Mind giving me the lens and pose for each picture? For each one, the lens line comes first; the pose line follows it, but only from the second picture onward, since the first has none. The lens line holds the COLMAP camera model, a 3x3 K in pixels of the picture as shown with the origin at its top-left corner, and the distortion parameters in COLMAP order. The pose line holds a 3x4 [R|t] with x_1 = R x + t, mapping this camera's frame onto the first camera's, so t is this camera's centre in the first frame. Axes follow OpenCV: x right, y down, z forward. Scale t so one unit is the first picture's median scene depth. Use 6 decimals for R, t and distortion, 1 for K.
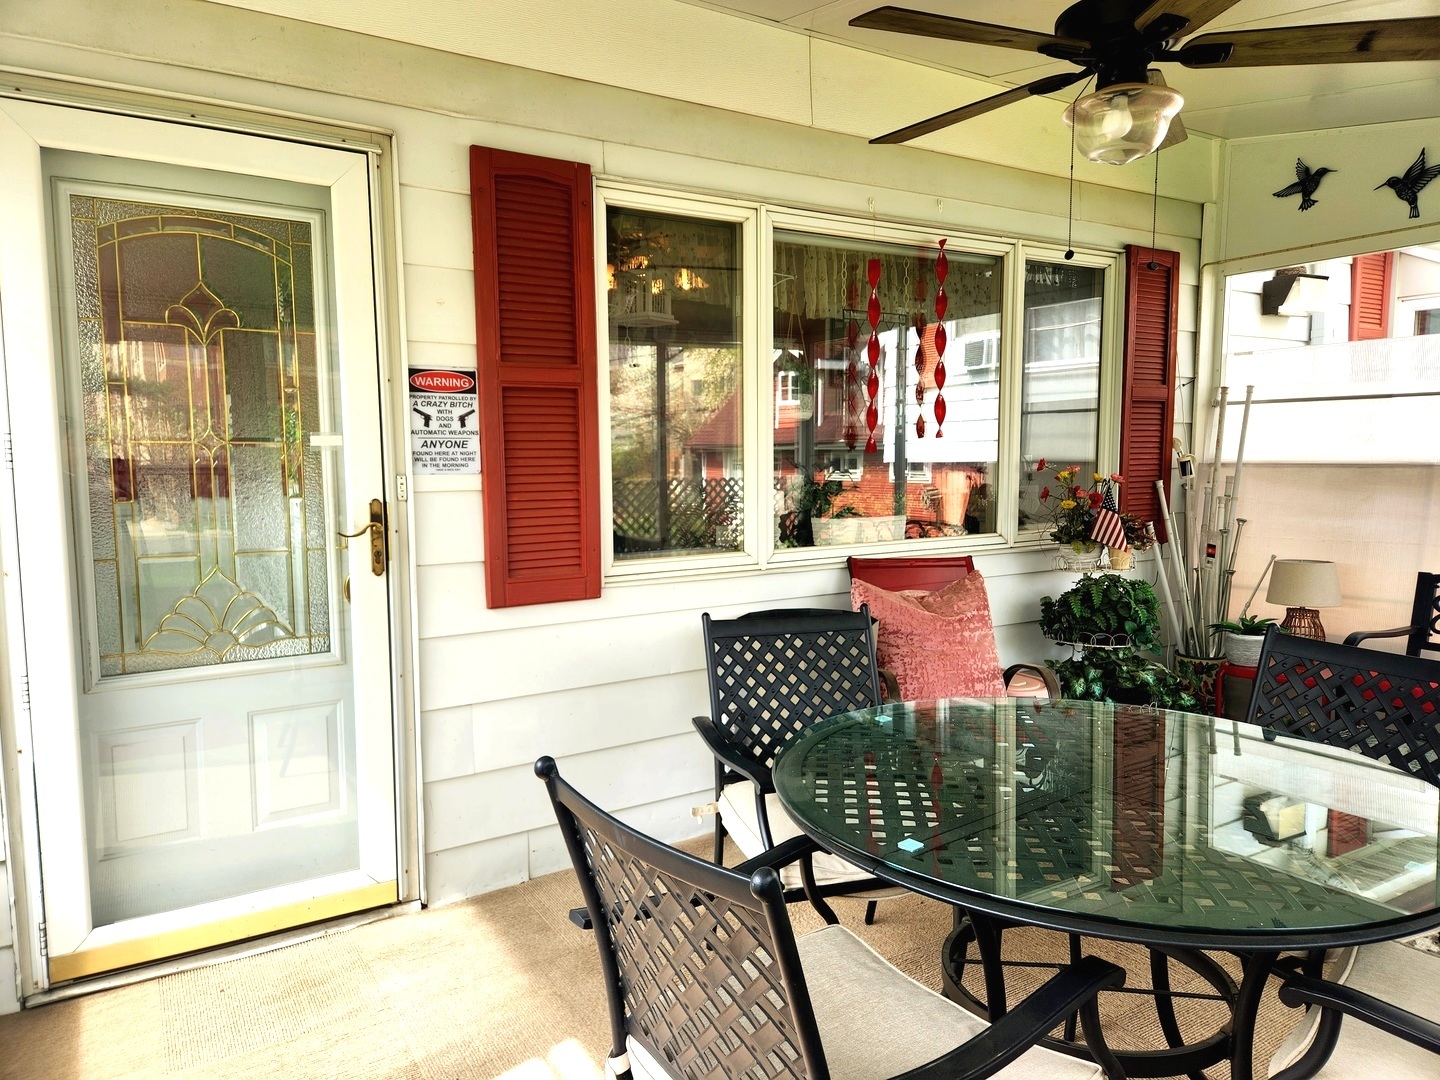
lens RADIAL K [[975.5, 0, 721.3], [0, 975.5, 544.9], [0, 0, 1]] dist [0.087020, -0.071988]
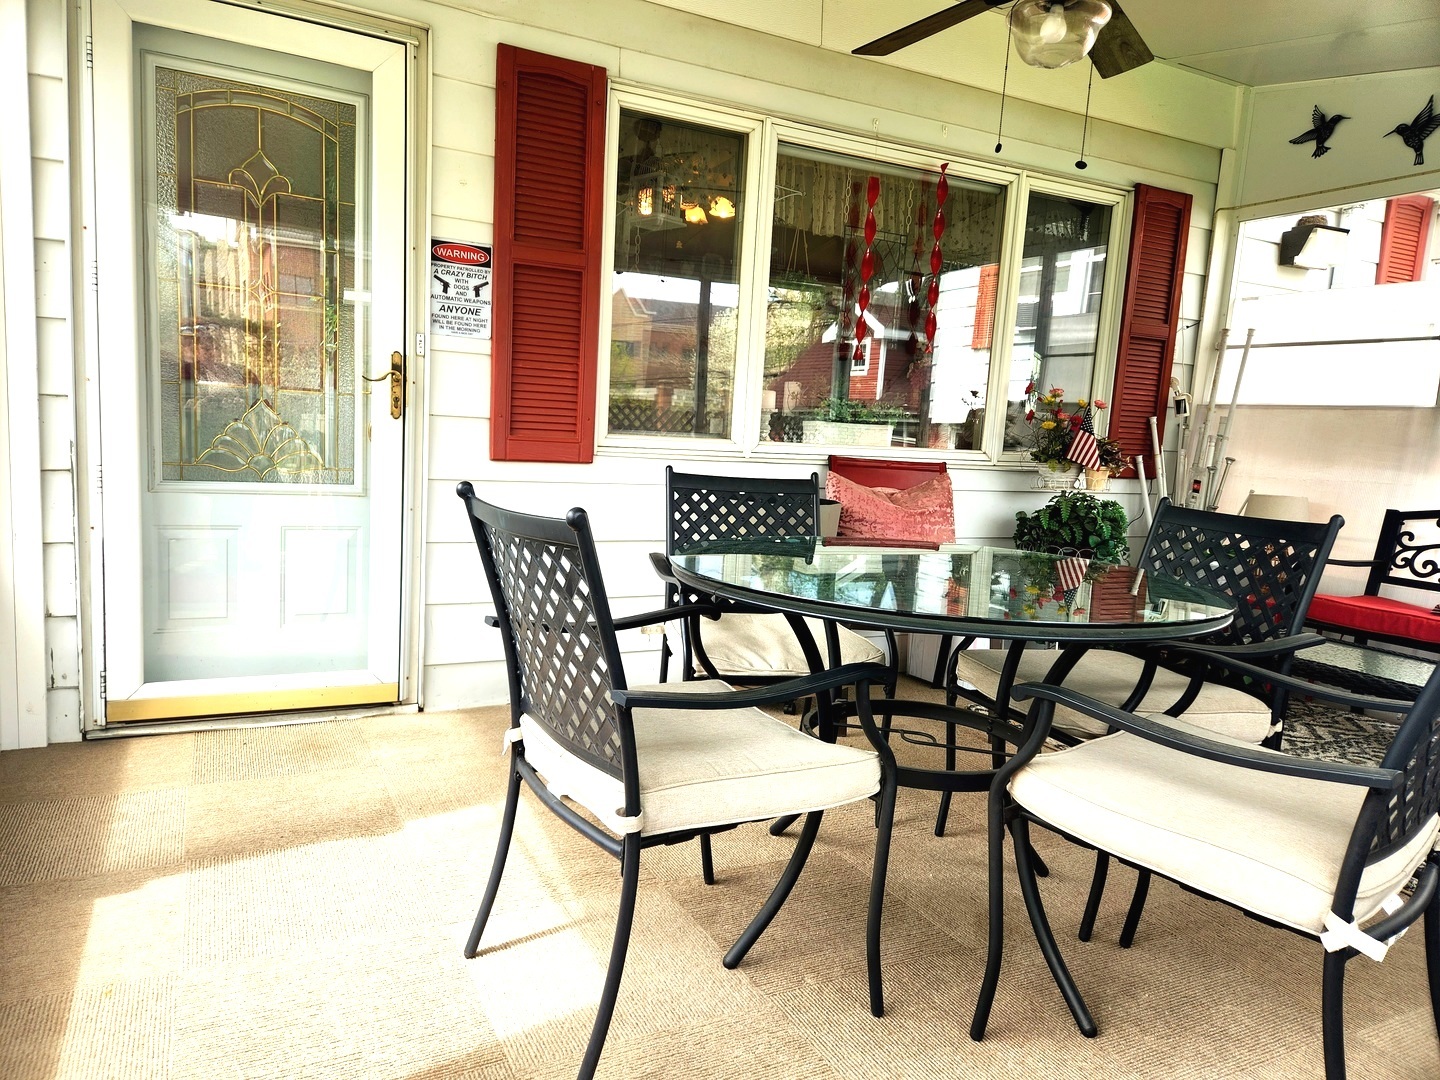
lens RADIAL K [[973.3, 0, 713.2], [0, 973.3, 545.7], [0, 0, 1]] dist [0.085860, -0.065527]
pose [[0.994250, 0.073622, -0.077759, 0.107618], [-0.071351, 0.996951, 0.031590, 0.101849], [0.079848, -0.025860, 0.996472, -0.108784]]
